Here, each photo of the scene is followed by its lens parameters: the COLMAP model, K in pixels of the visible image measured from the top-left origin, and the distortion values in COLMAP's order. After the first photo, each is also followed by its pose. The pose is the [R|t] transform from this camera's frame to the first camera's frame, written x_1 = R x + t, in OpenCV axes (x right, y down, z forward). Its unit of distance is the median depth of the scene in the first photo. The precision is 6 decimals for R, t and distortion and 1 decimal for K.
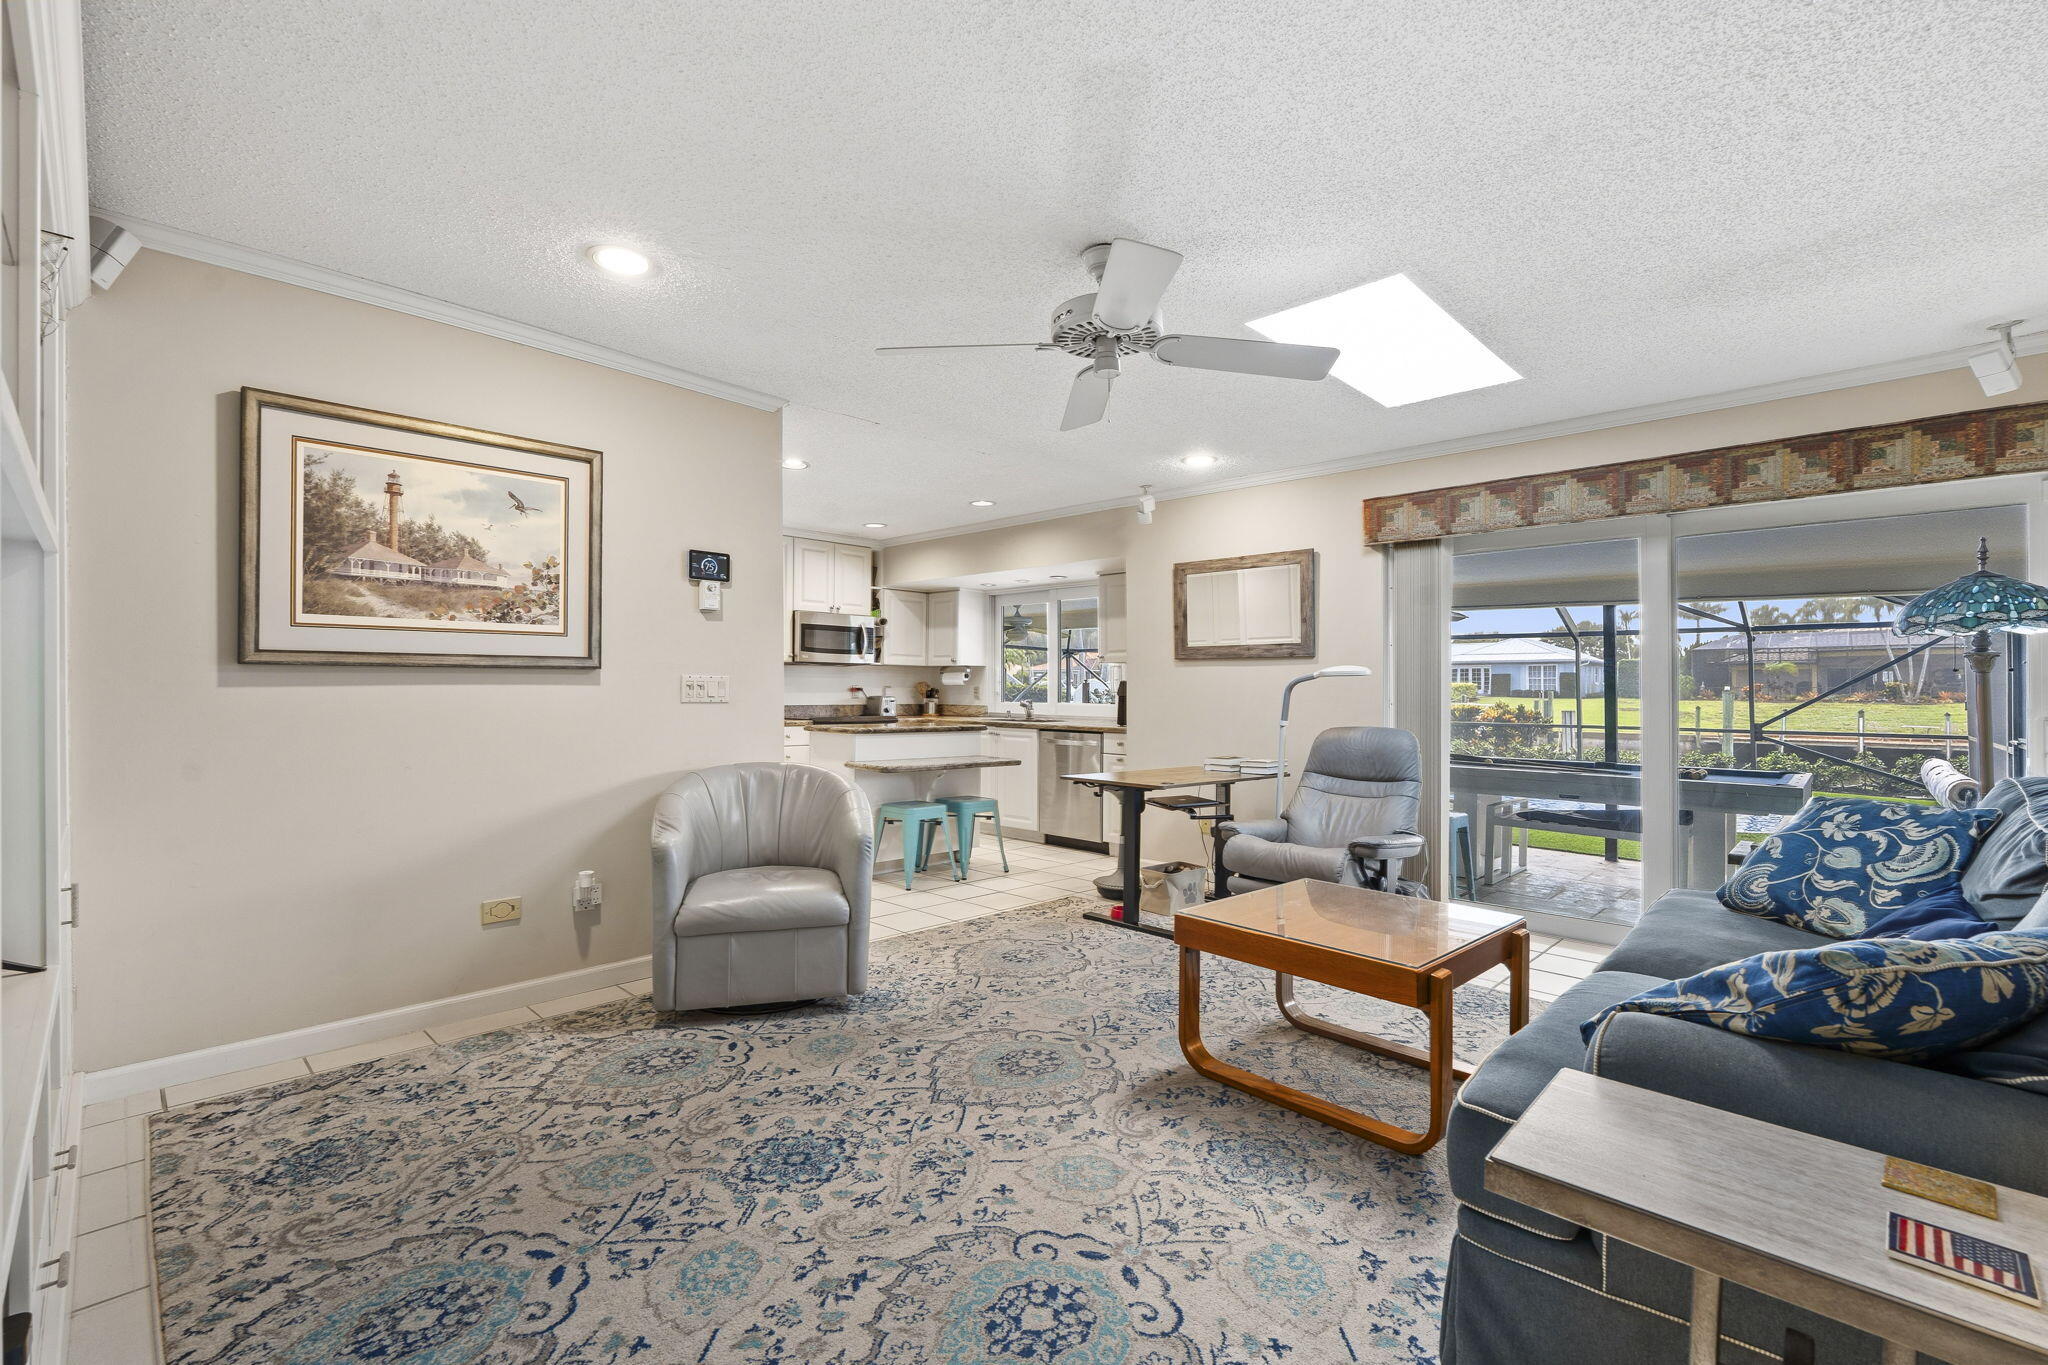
lens RADIAL K [[909.4, 0, 1007.2], [0, 909.4, 687.4], [0, 0, 1]] dist [0.000301, 0.000814]
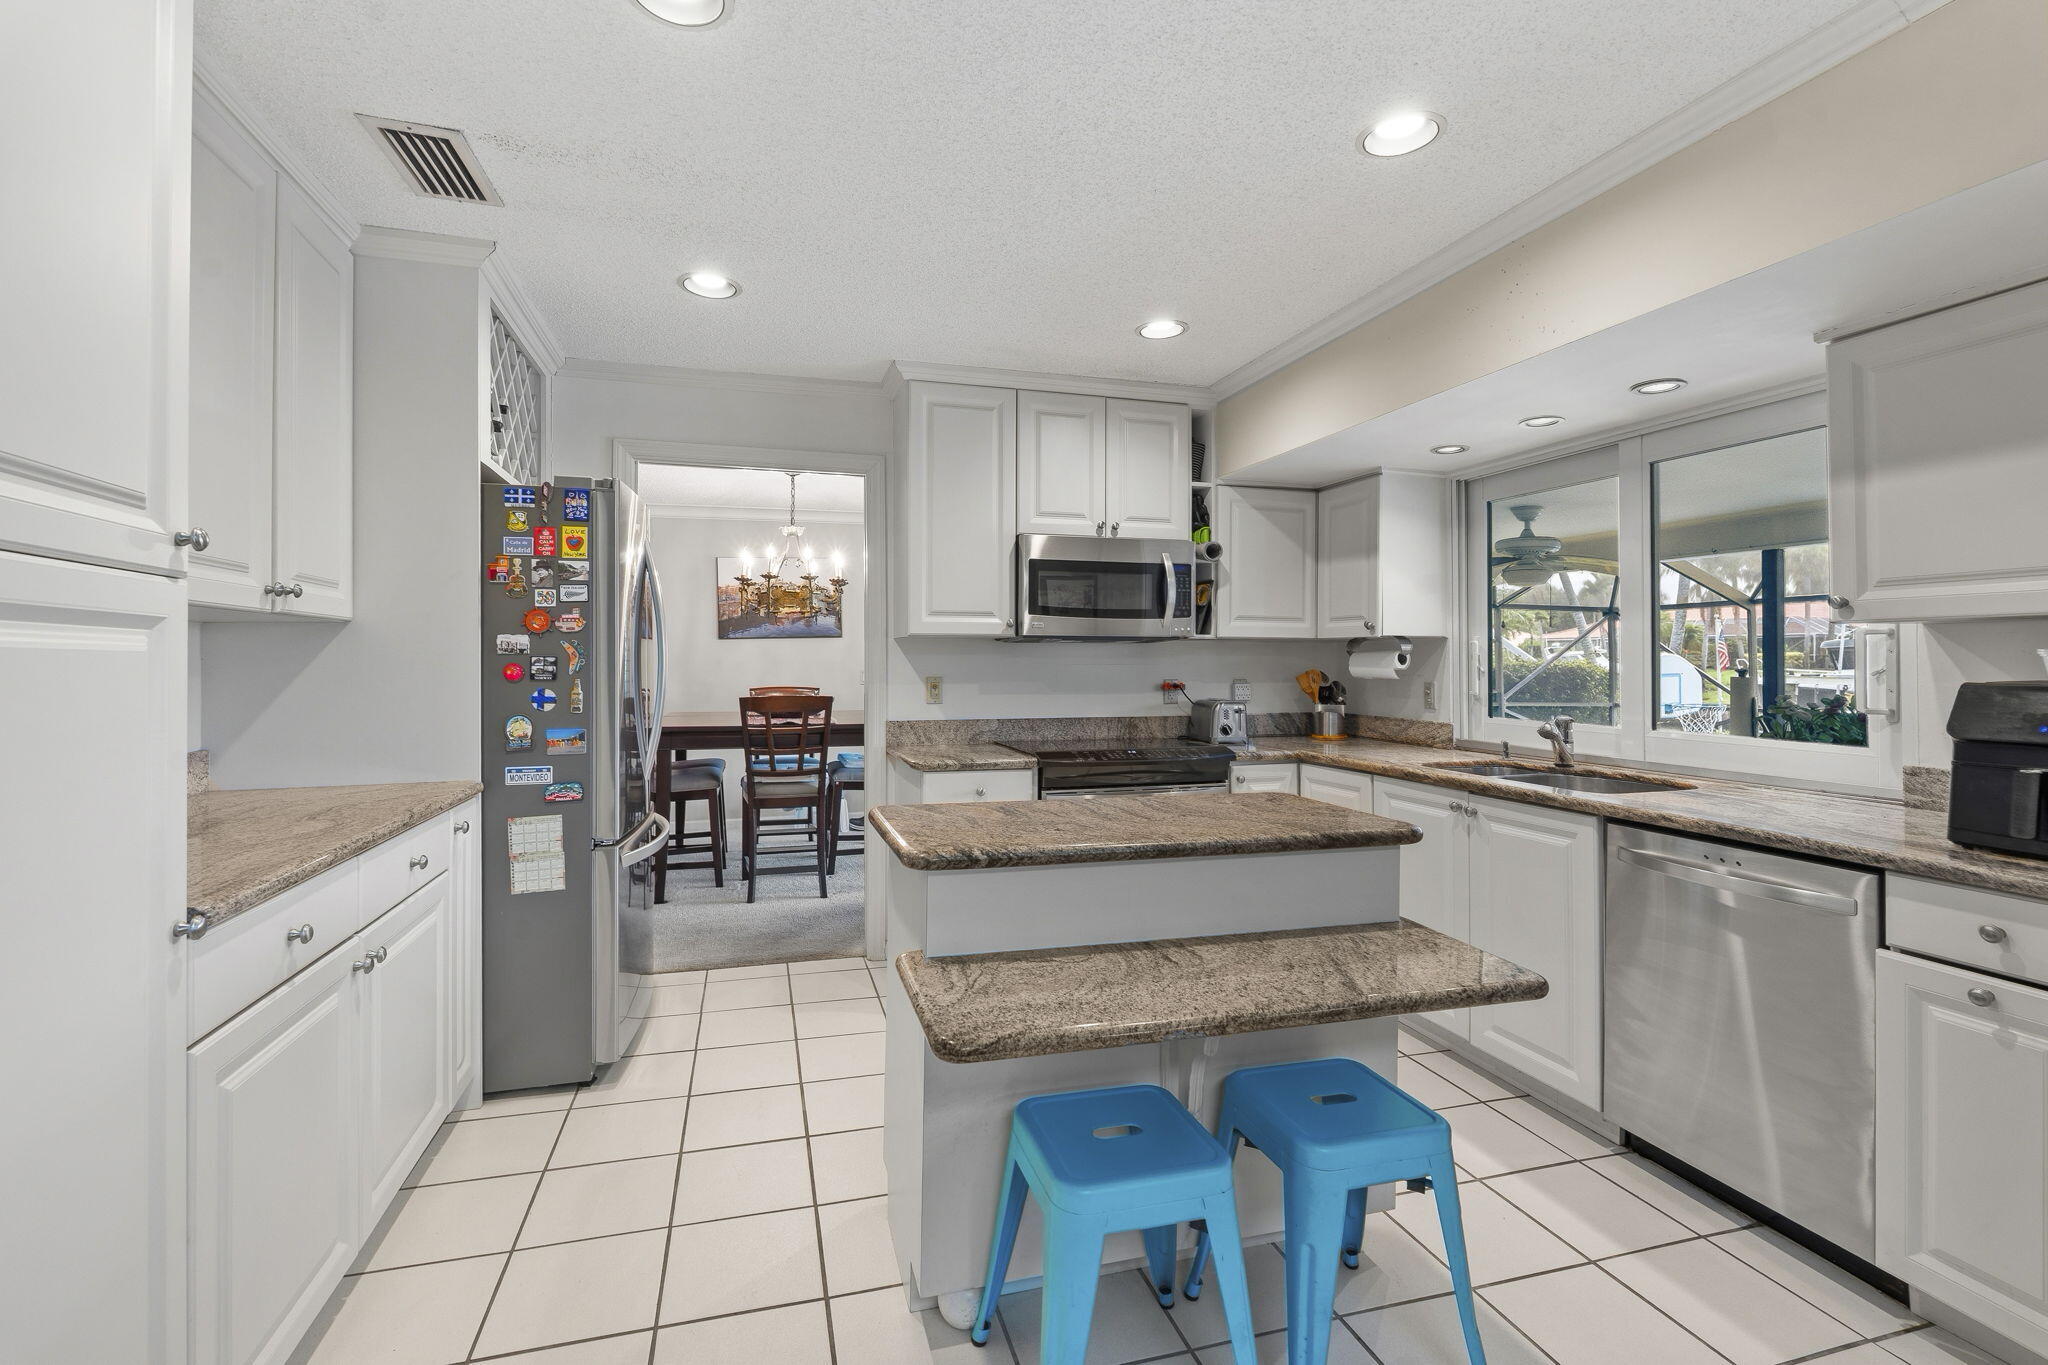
lens RADIAL K [[909.4, 0, 1020.7], [0, 909.4, 647.1], [0, 0, 1]] dist [0.000301, 0.000814]
pose [[0.880108, -0.013271, -0.474588, 0.004517], [0.006518, 0.999853, -0.015872, -0.012864], [0.474729, 0.010876, 0.880065, 0.512494]]
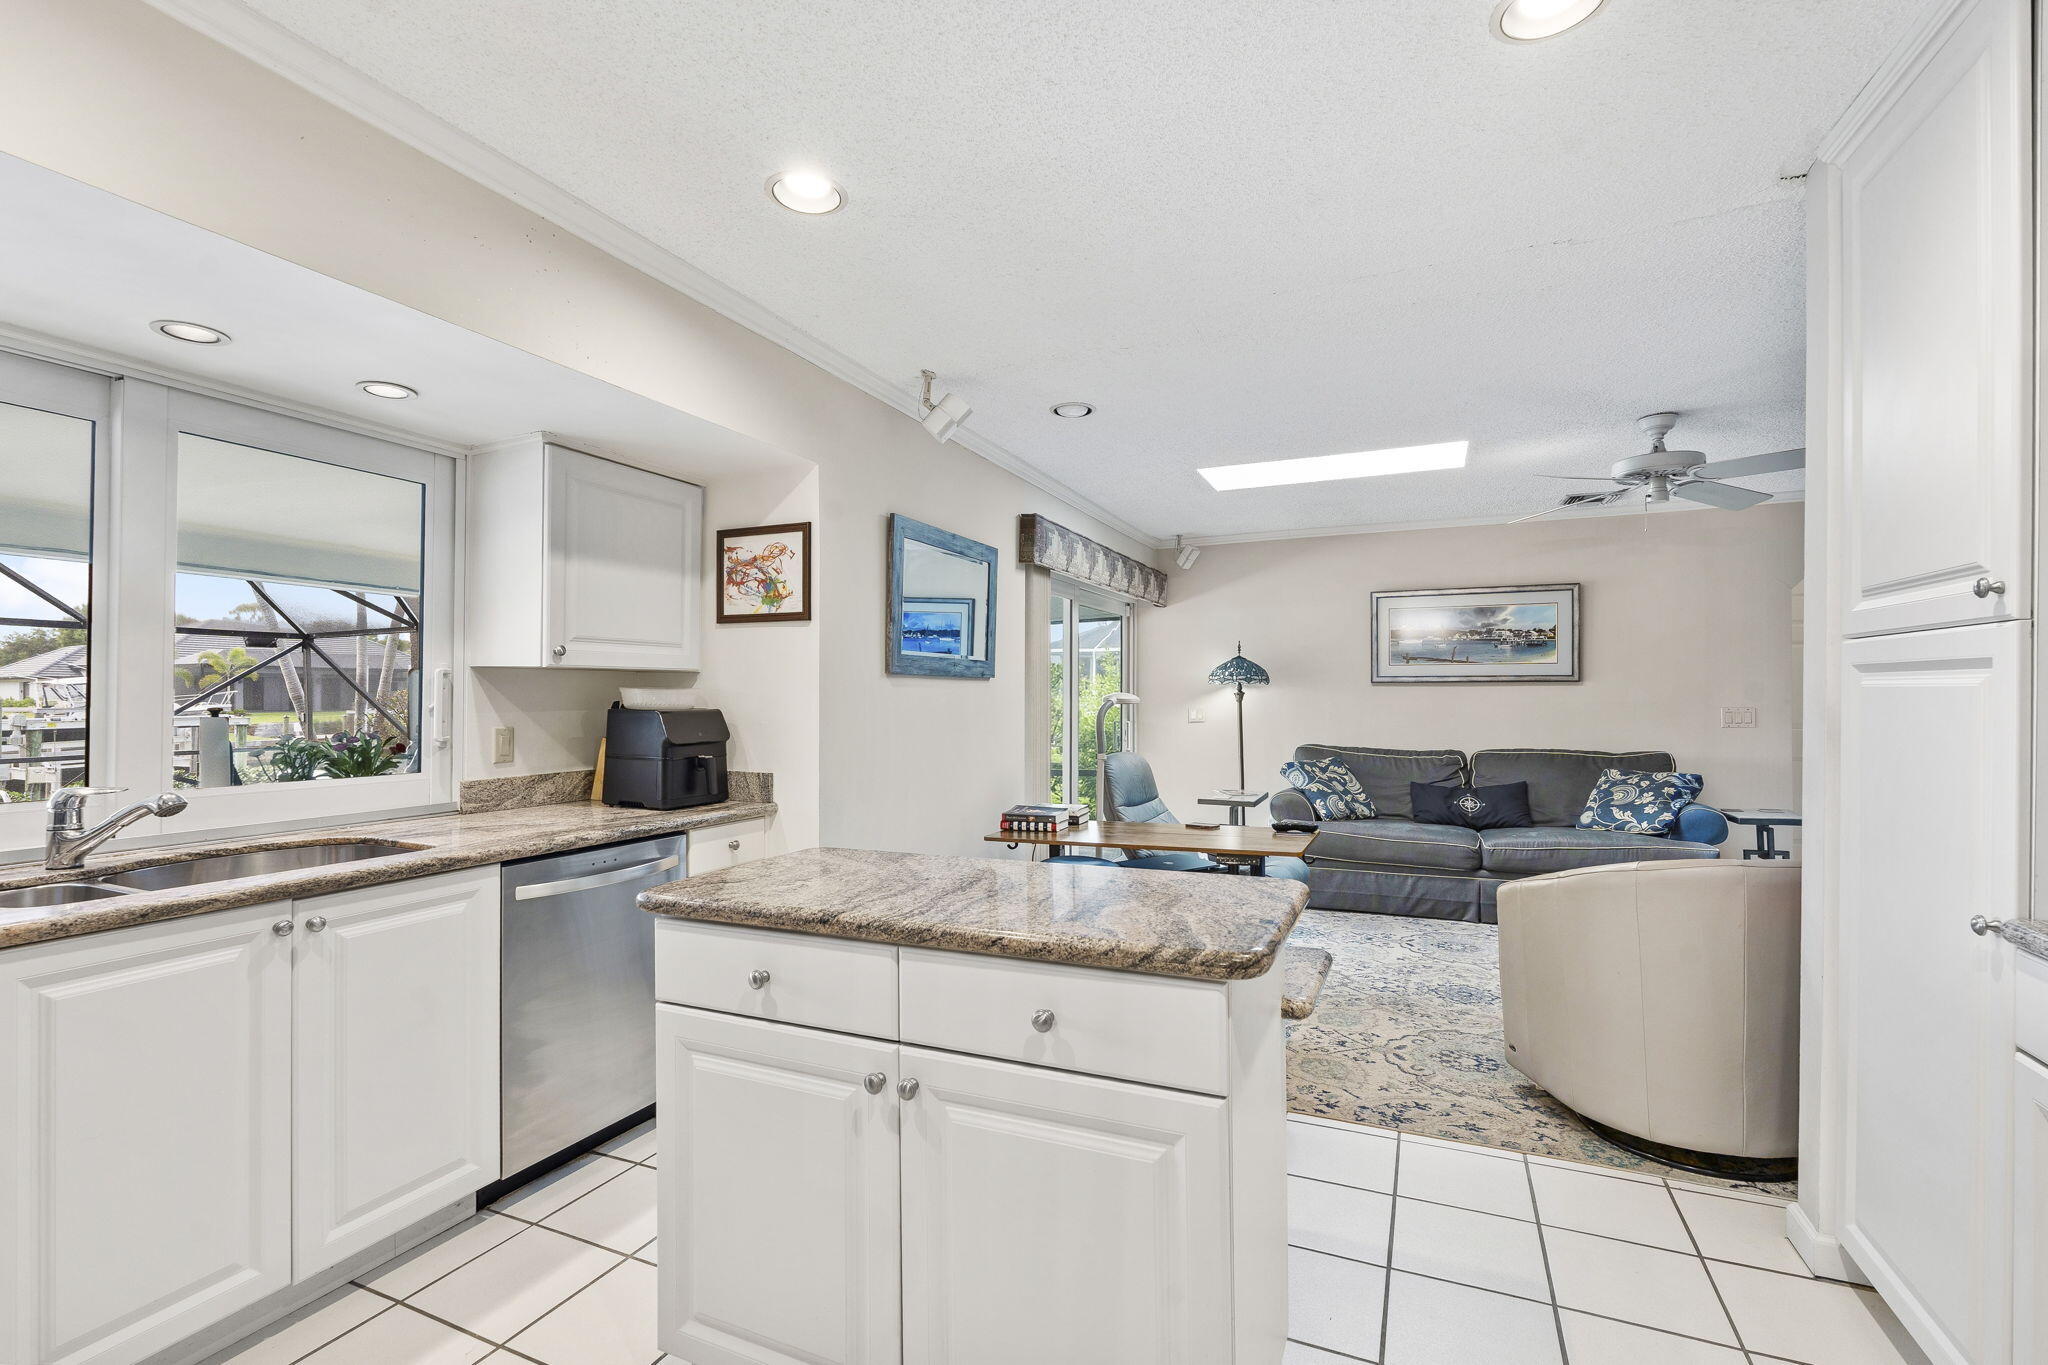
lens RADIAL K [[909.4, 0, 1023.0], [0, 909.4, 691.6], [0, 0, 1]] dist [0.000301, 0.000814]
pose [[-0.352343, 0.000023, 0.935871, -0.292784], [-0.001690, 0.999998, -0.000661, -0.013351], [-0.935869, -0.001815, -0.352342, 0.818128]]
